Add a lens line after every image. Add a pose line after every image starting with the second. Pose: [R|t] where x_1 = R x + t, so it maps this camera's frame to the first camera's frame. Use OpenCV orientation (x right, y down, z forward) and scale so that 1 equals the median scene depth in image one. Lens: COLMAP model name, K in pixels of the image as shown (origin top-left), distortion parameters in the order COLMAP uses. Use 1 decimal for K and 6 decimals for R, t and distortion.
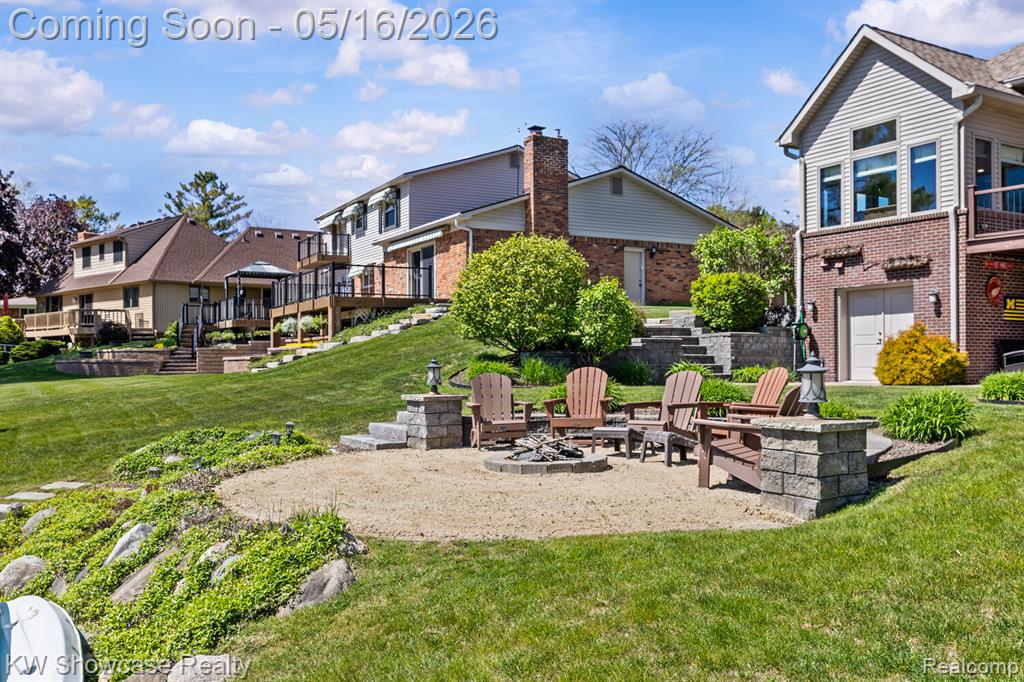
lens RADIAL K [[865.0, 0, 514.1], [0, 865.0, 363.1], [0, 0, 1]] dist [-0.003167, -0.000473]
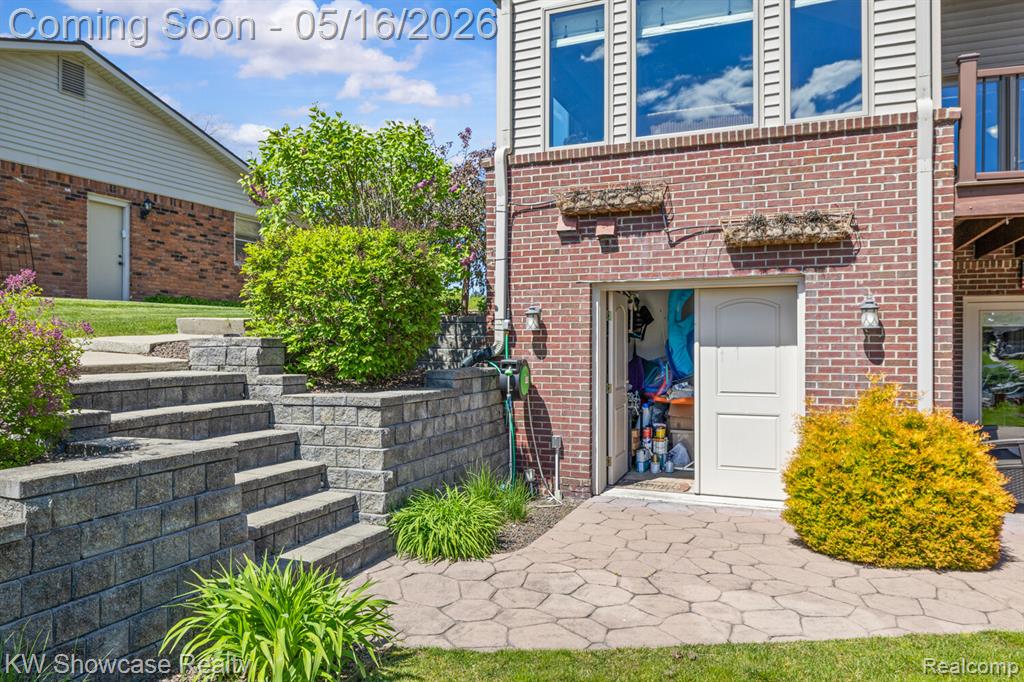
lens RADIAL K [[702.5, 0, 512.0], [0, 702.5, 341.0], [0, 0, 1]] dist [0.000195, 0.002135]
pose [[0.808911, 0.011398, 0.587821, 0.128159], [-0.004073, 0.999897, -0.013783, -0.051711], [-0.587918, 0.008755, 0.808873, 0.728886]]
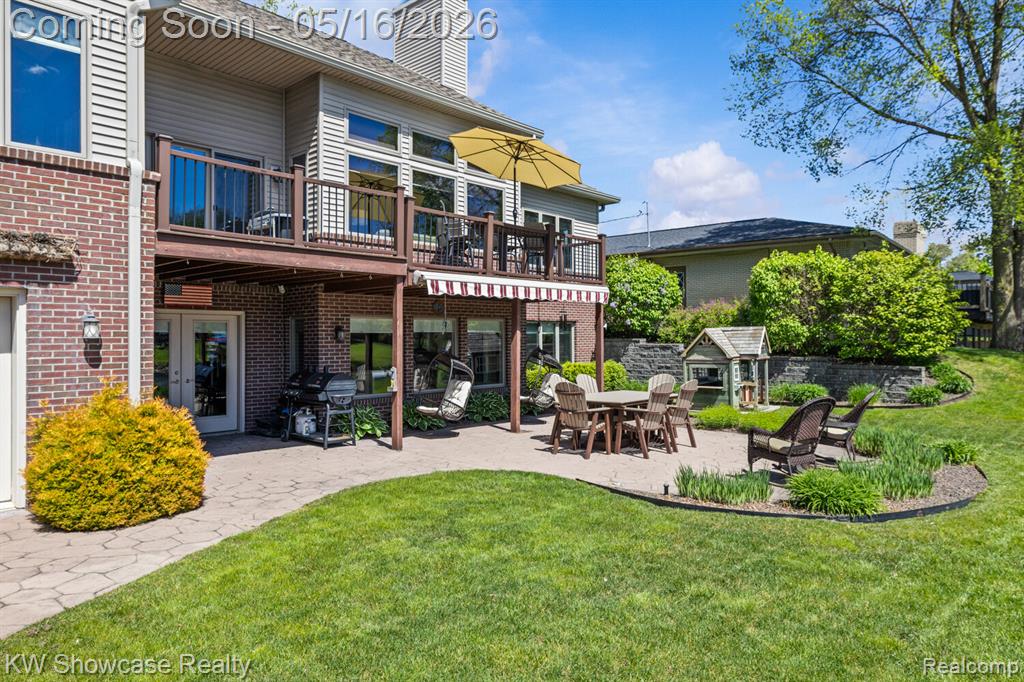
lens RADIAL K [[656.1, 0, 512.5], [0, 656.1, 332.2], [0, 0, 1]] dist [-0.000845, -0.000588]
pose [[-0.265884, 0.015376, 0.963883, 0.047481], [0.010493, 0.999860, -0.013055, -0.058351], [-0.963948, 0.006643, -0.266008, 0.763043]]
